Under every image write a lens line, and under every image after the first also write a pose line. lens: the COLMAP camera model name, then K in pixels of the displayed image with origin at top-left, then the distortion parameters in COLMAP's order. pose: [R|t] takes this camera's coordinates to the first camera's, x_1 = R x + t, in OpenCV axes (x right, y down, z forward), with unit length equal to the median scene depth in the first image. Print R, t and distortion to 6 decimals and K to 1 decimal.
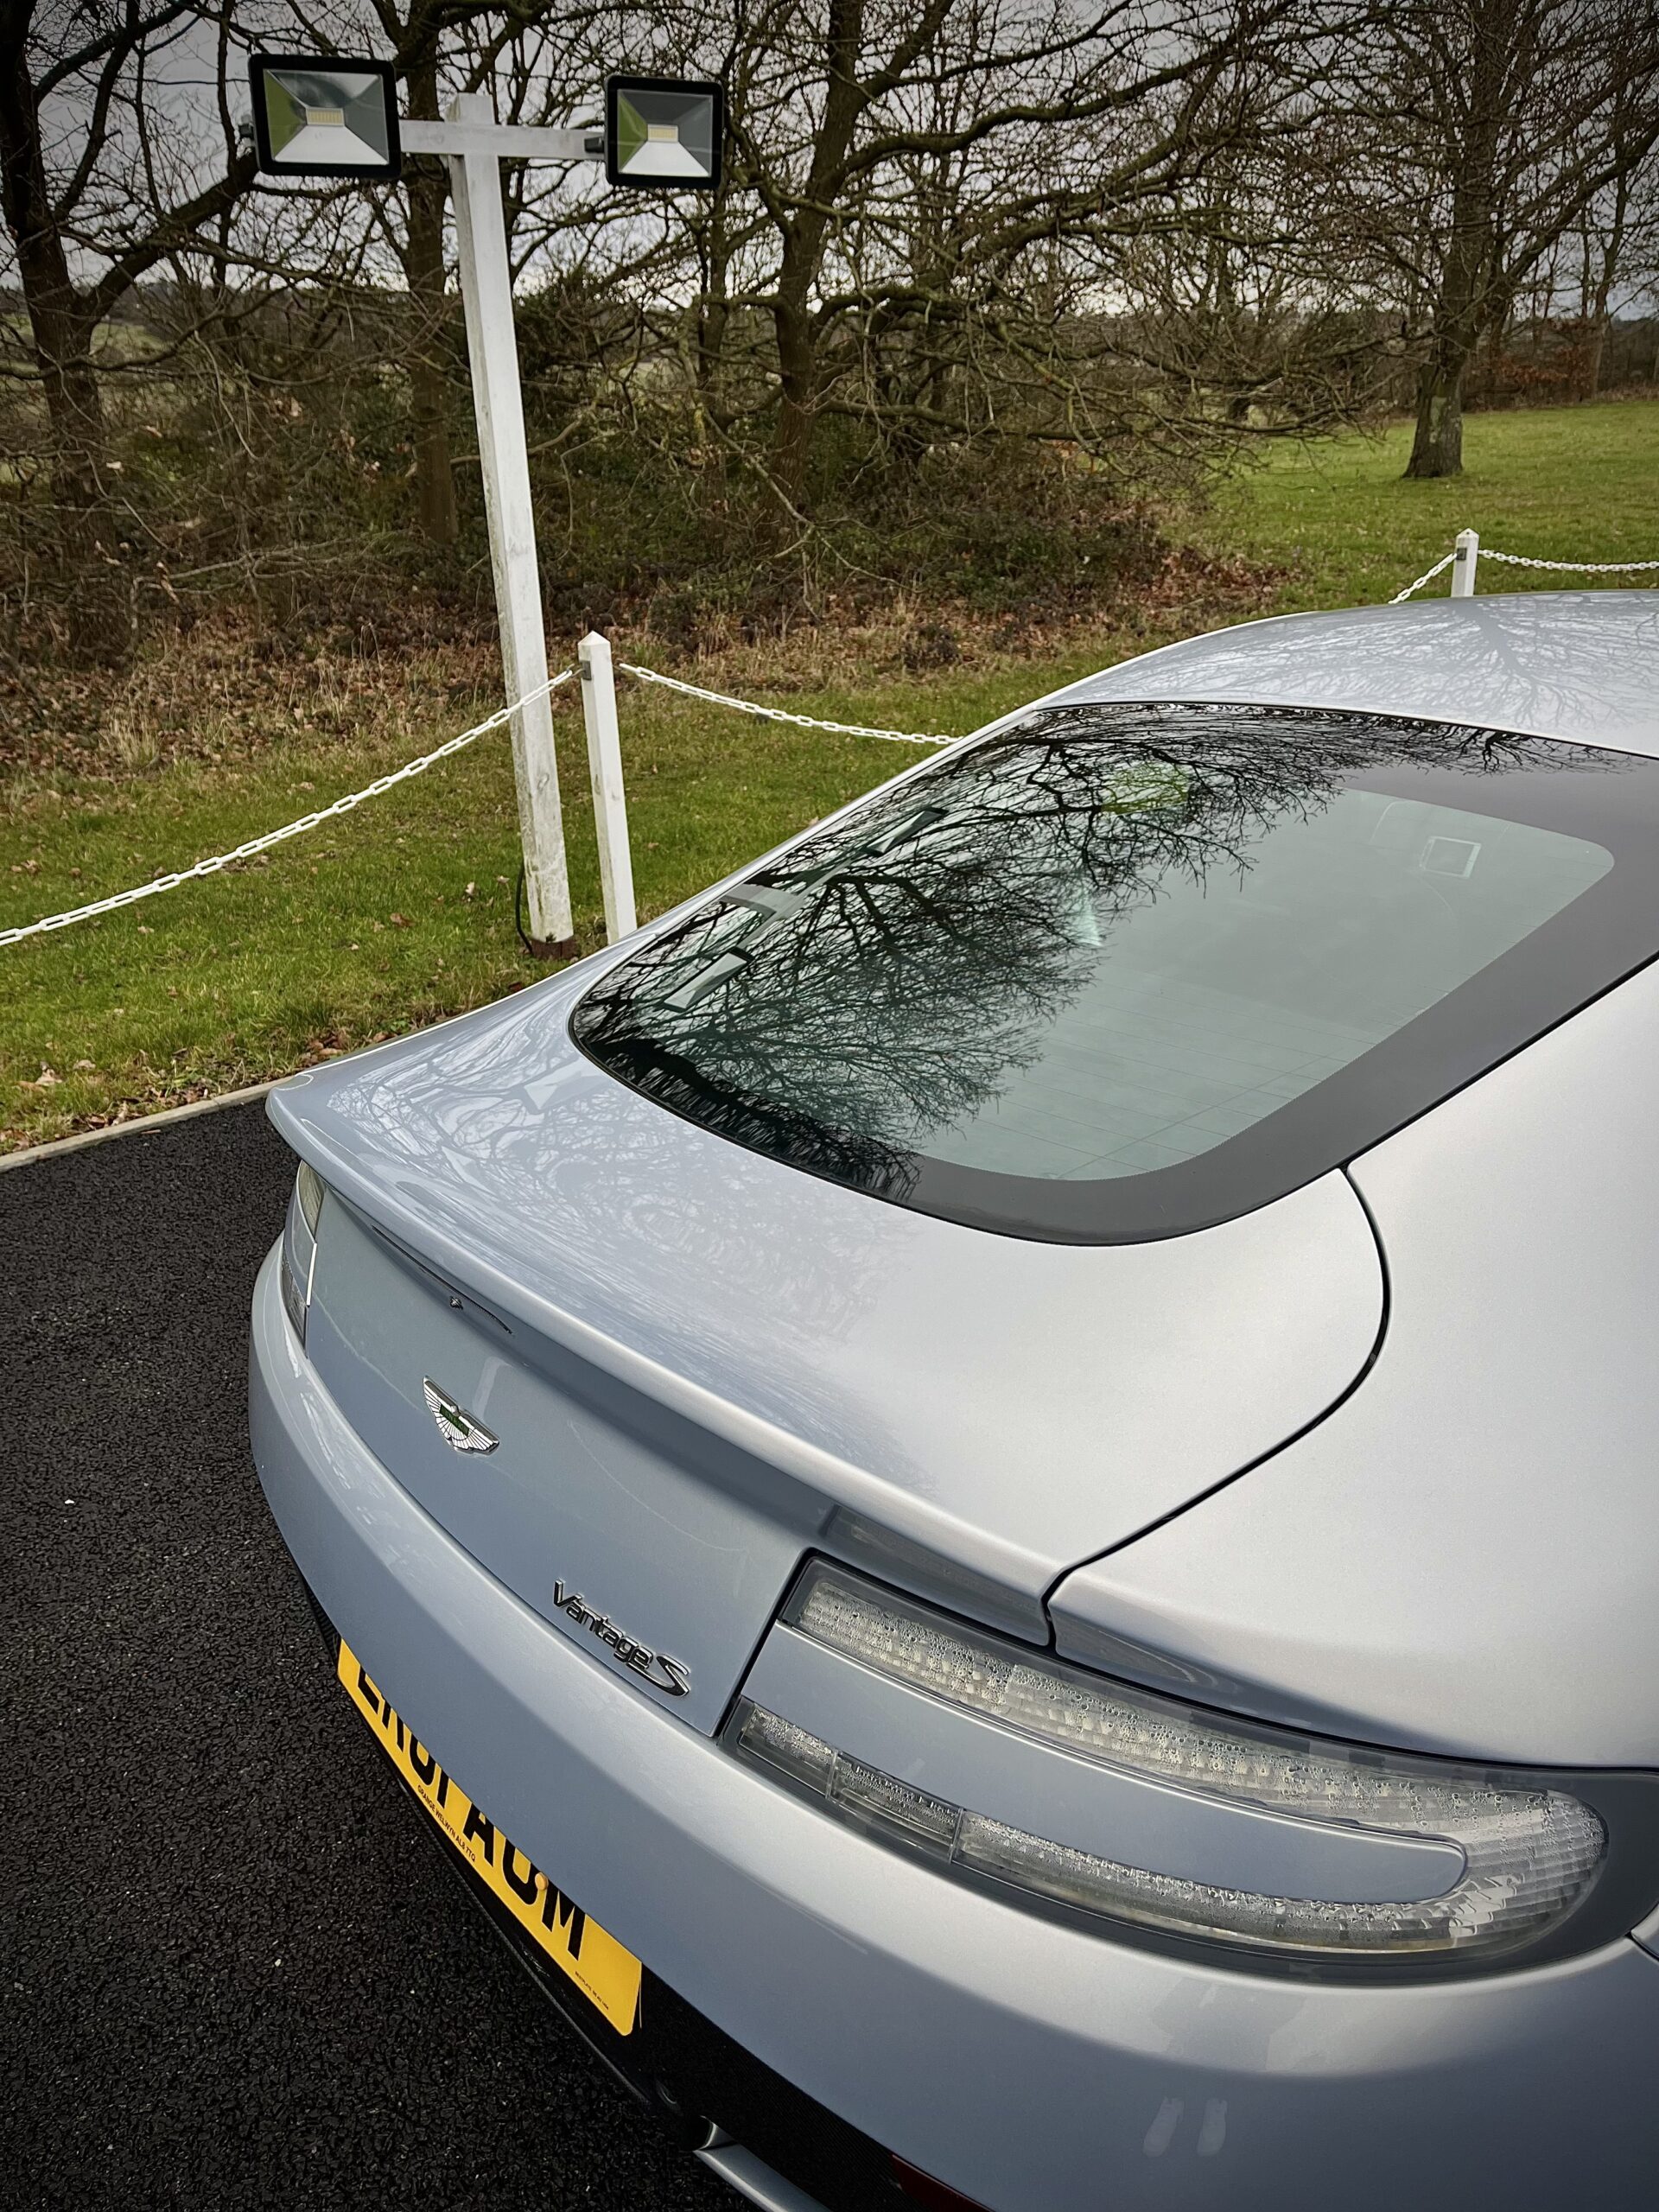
lens RADIAL K [[1663.9, 0, 828.0], [0, 1663.9, 1101.1], [0, 0, 1]] dist [0.046659, -0.073250]
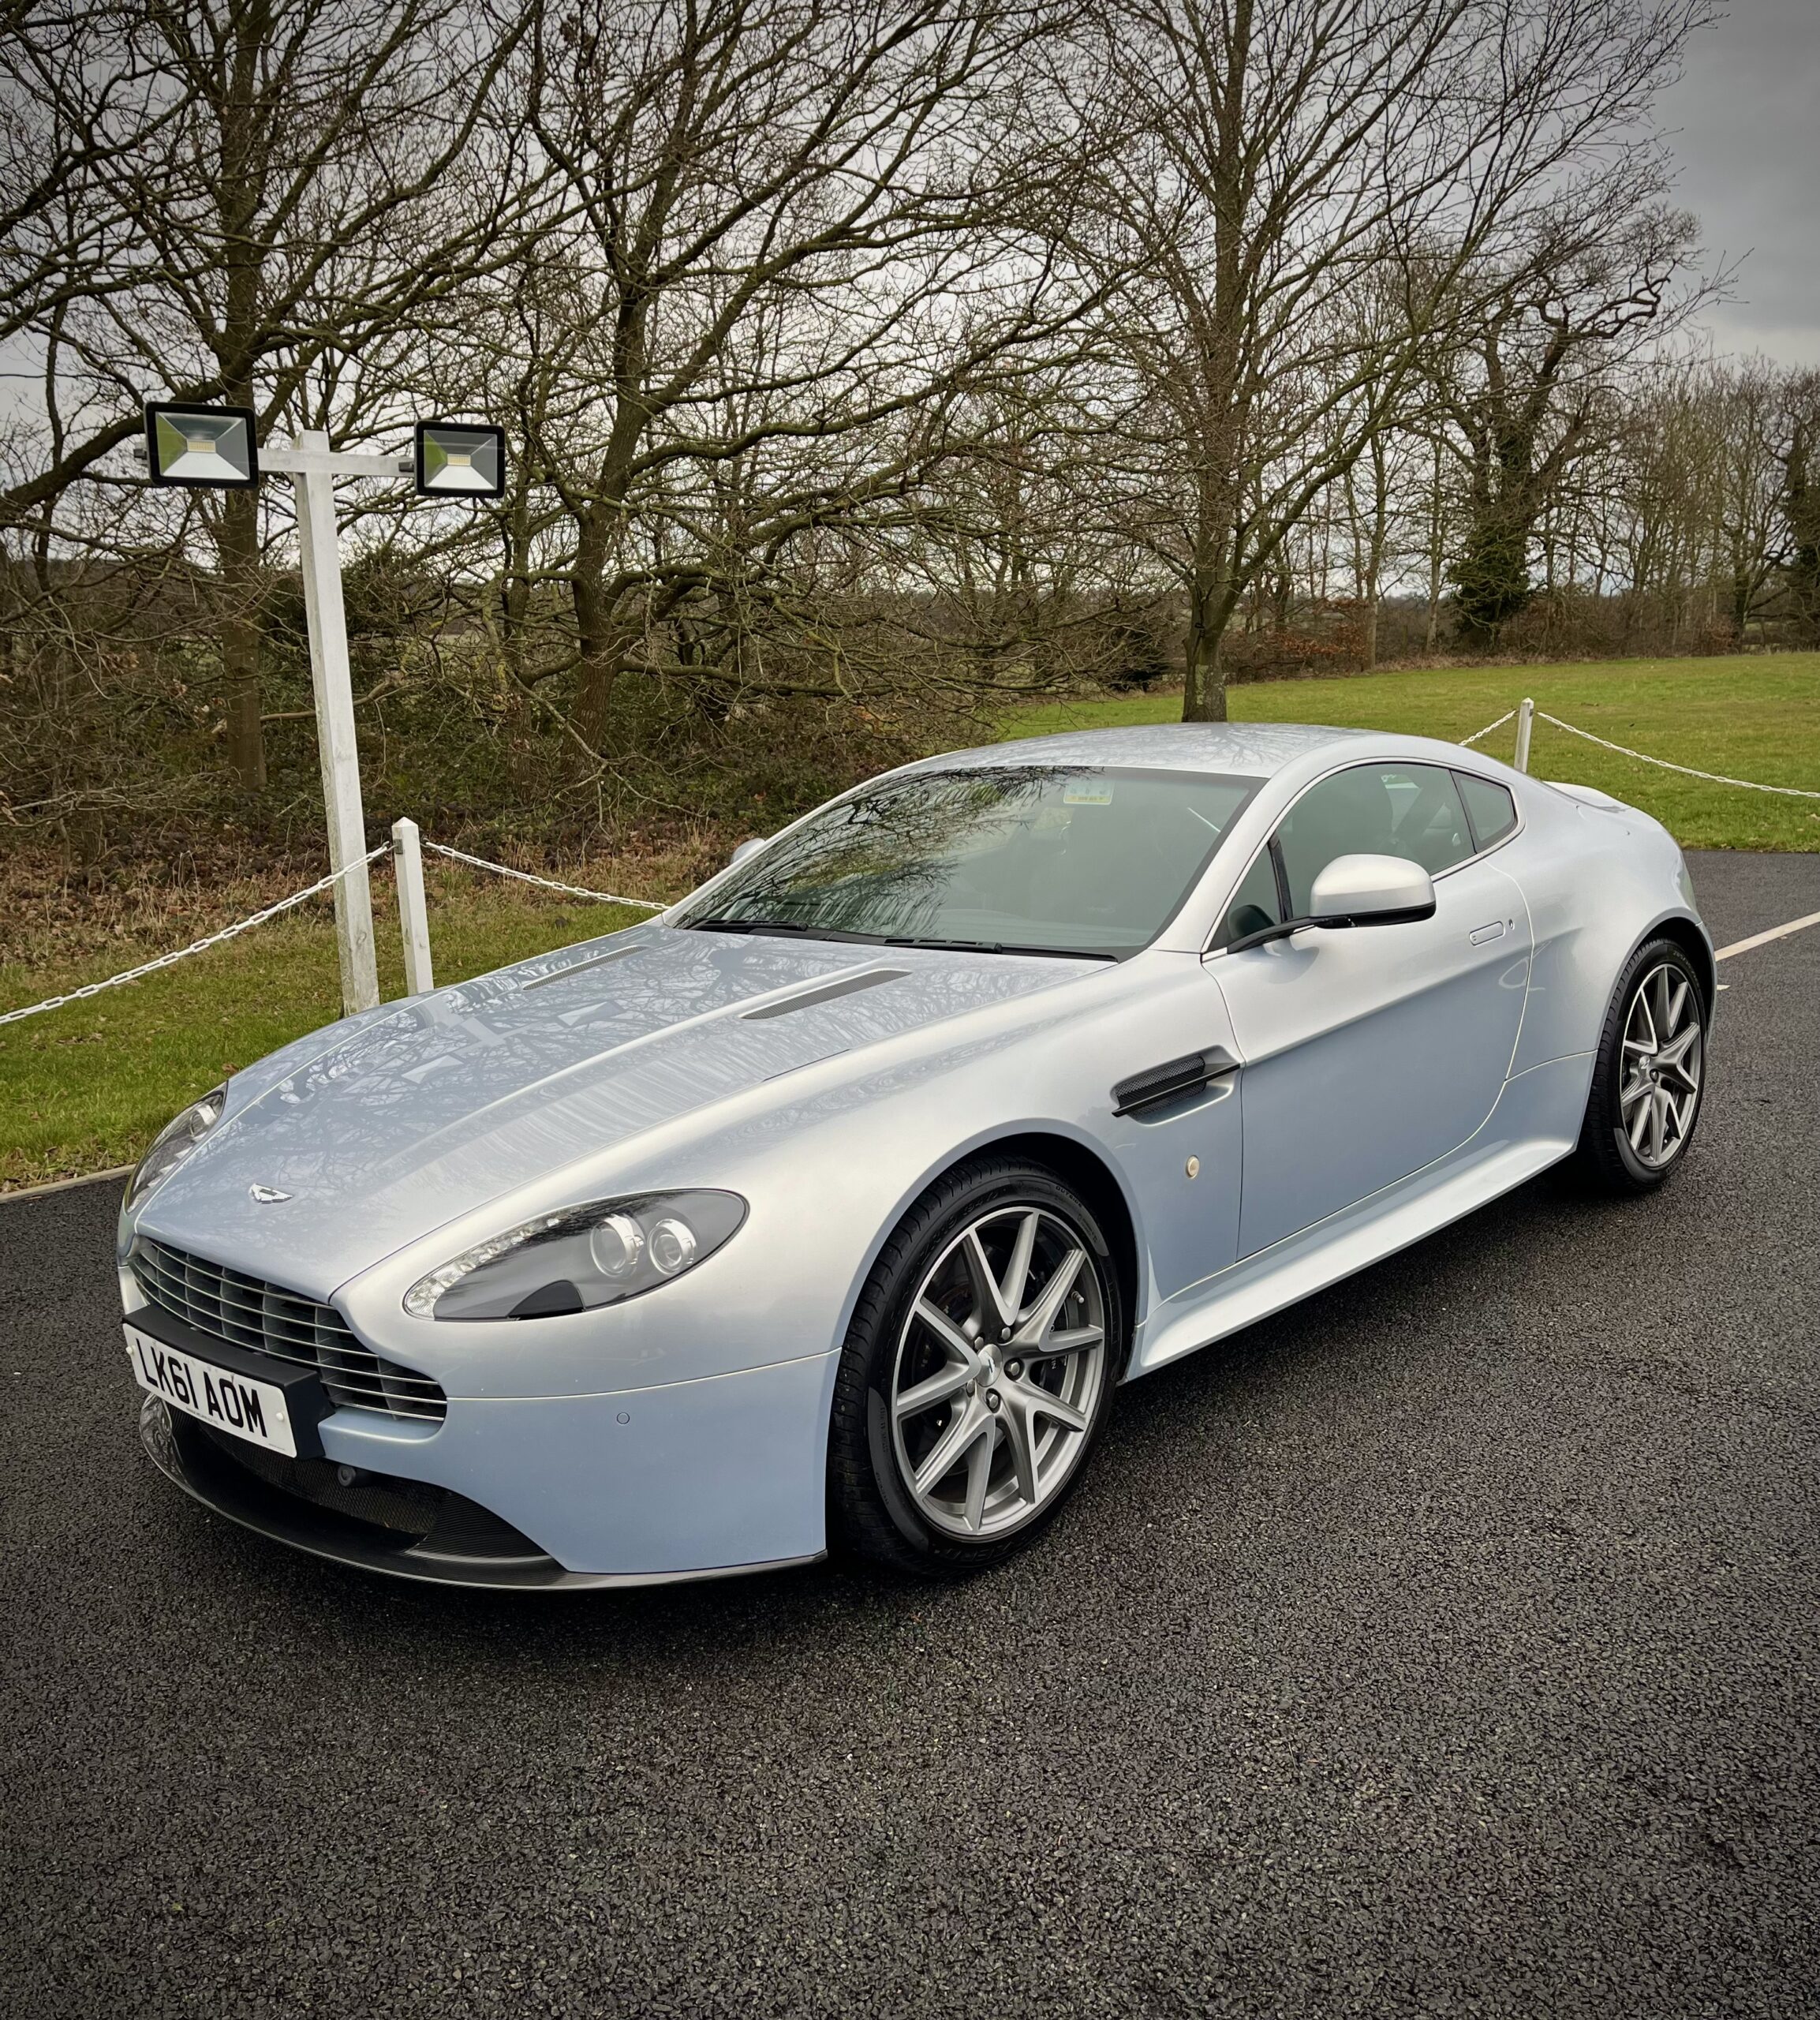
lens RADIAL K [[1824.4, 0, 904.0], [0, 1824.4, 1022.0], [0, 0, 1]] dist [0.044177, -0.046839]
pose [[0.990890, -0.024875, 0.132356, 0.018562], [0.051653, 0.977830, -0.202931, 0.067914], [-0.124374, 0.207919, 0.970207, -0.142625]]
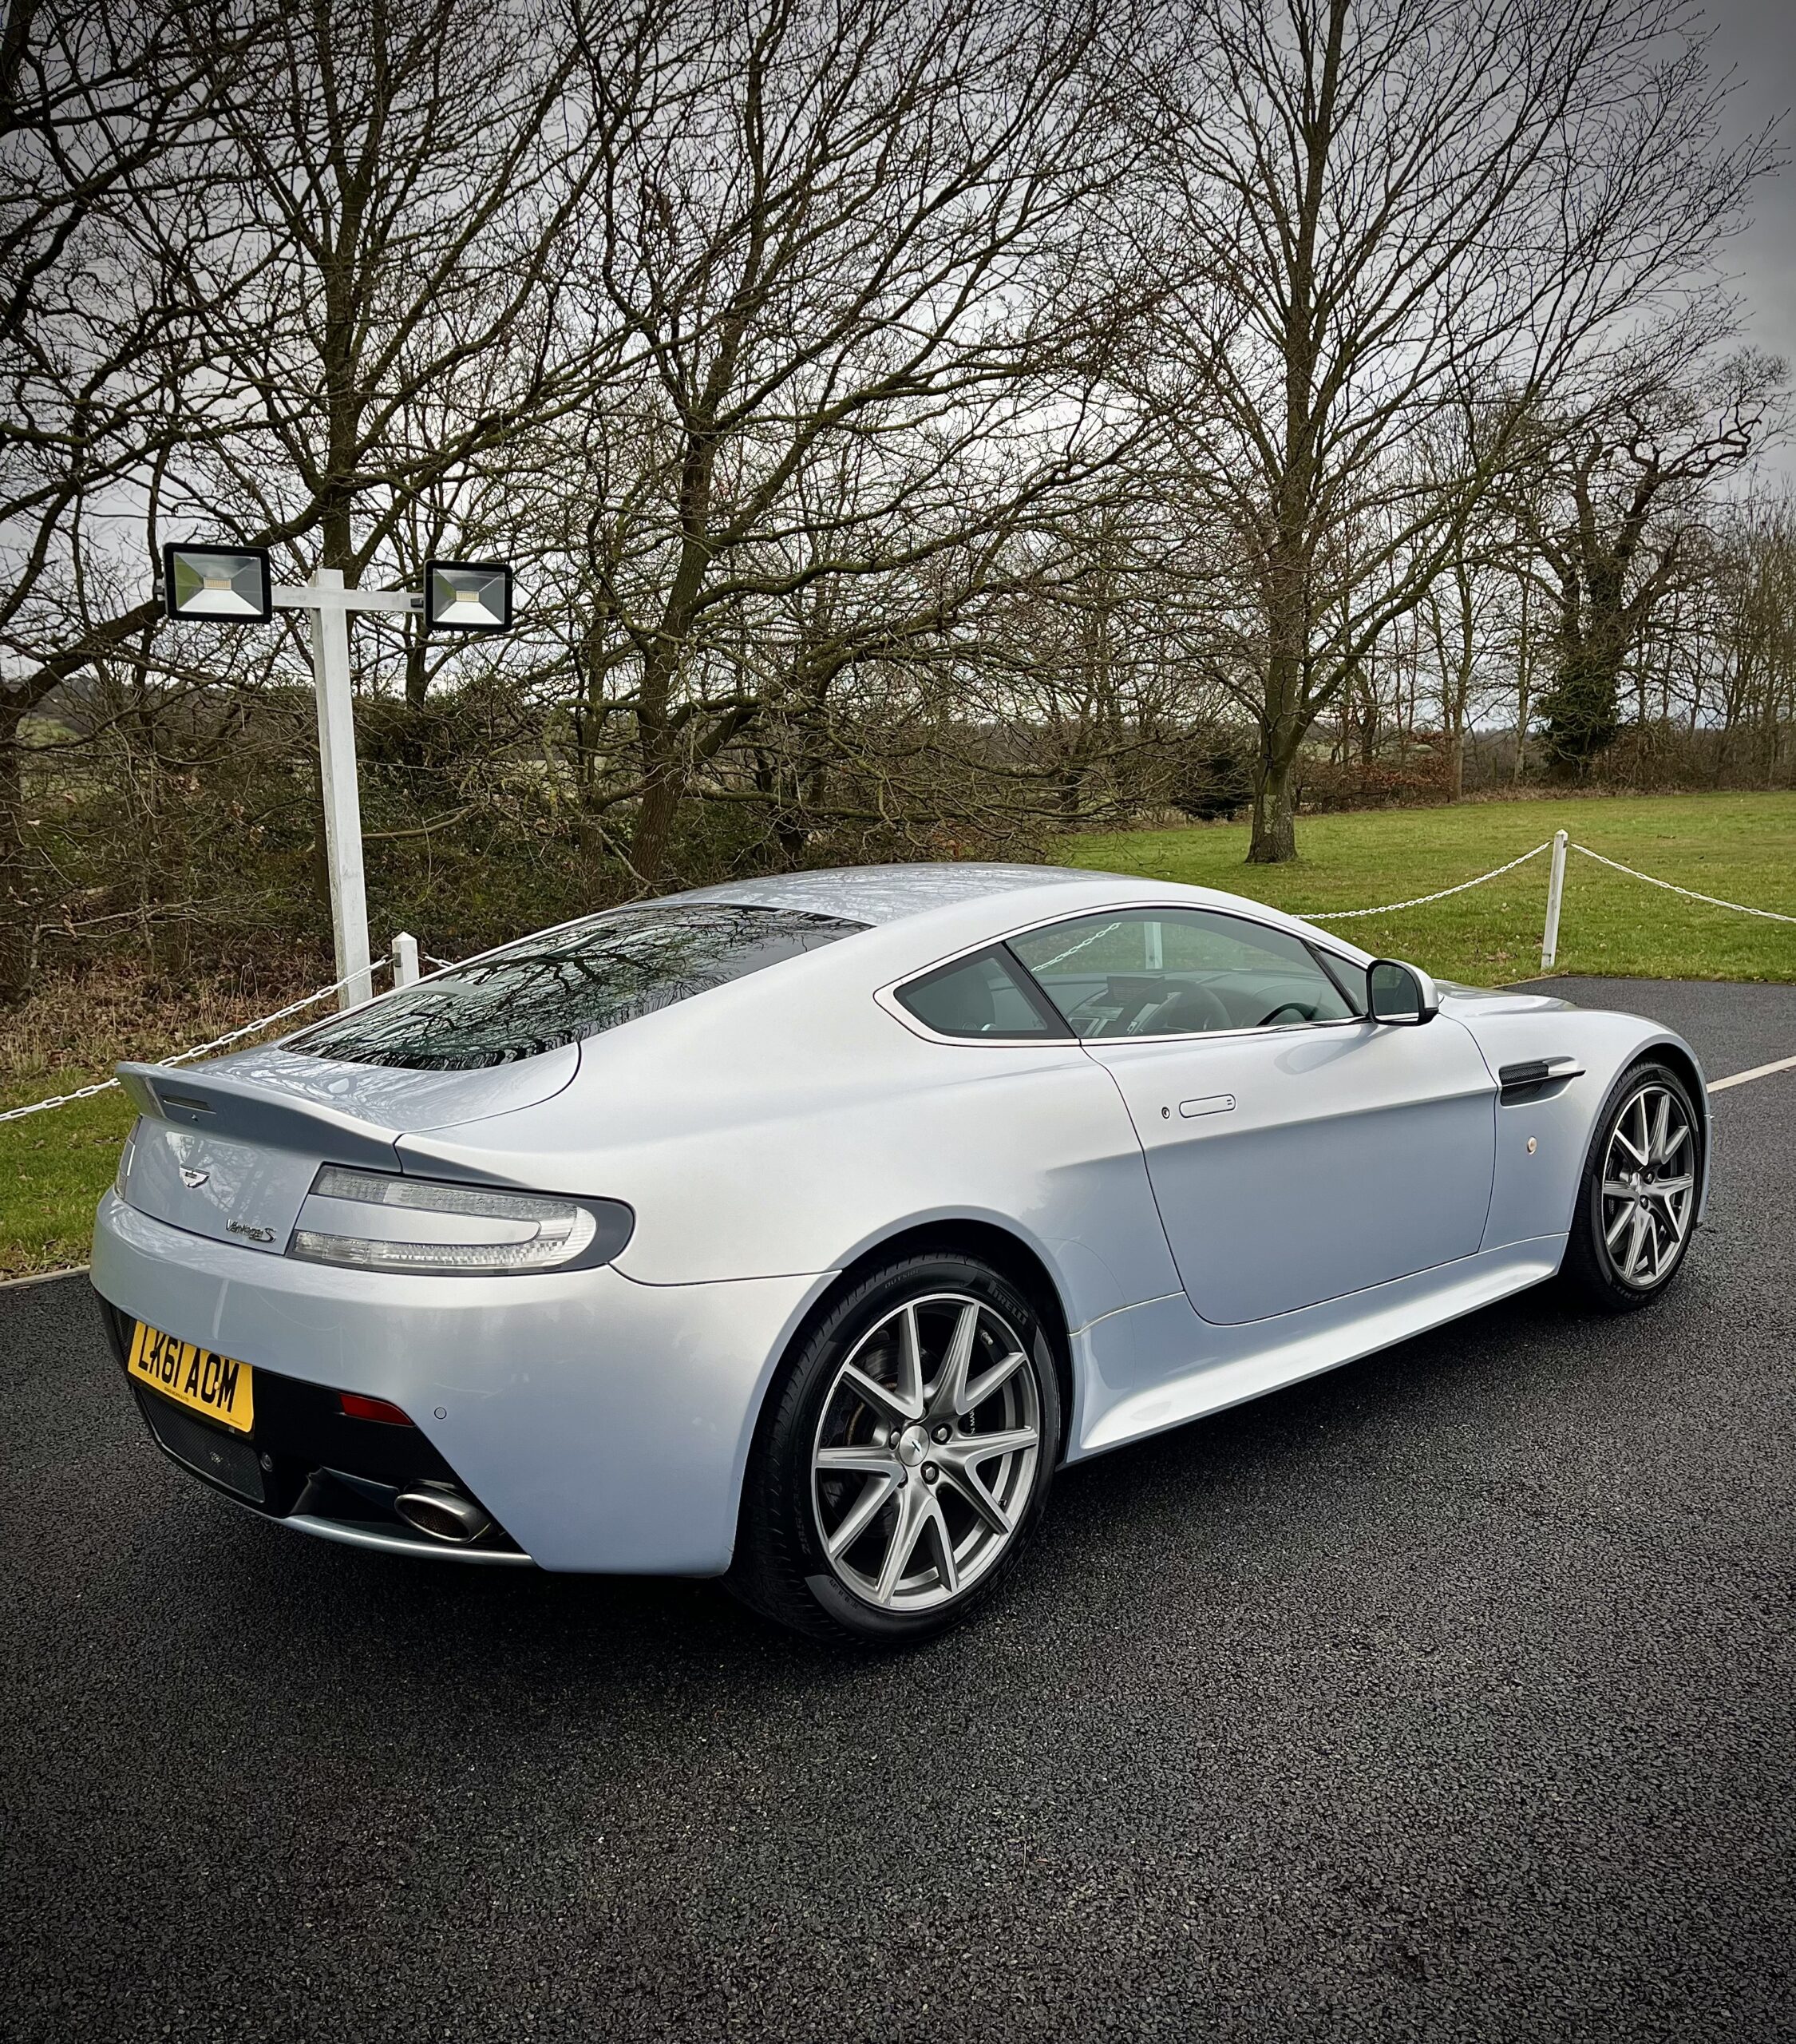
lens RADIAL K [[1791.2, 0, 910.5], [0, 1791.2, 1061.9], [0, 0, 1]] dist [0.044217, -0.037011]
pose [[0.996816, -0.002666, 0.079696, 0.057892], [0.022358, 0.968696, -0.247242, 0.071673], [-0.076542, 0.248237, 0.965671, -0.152363]]
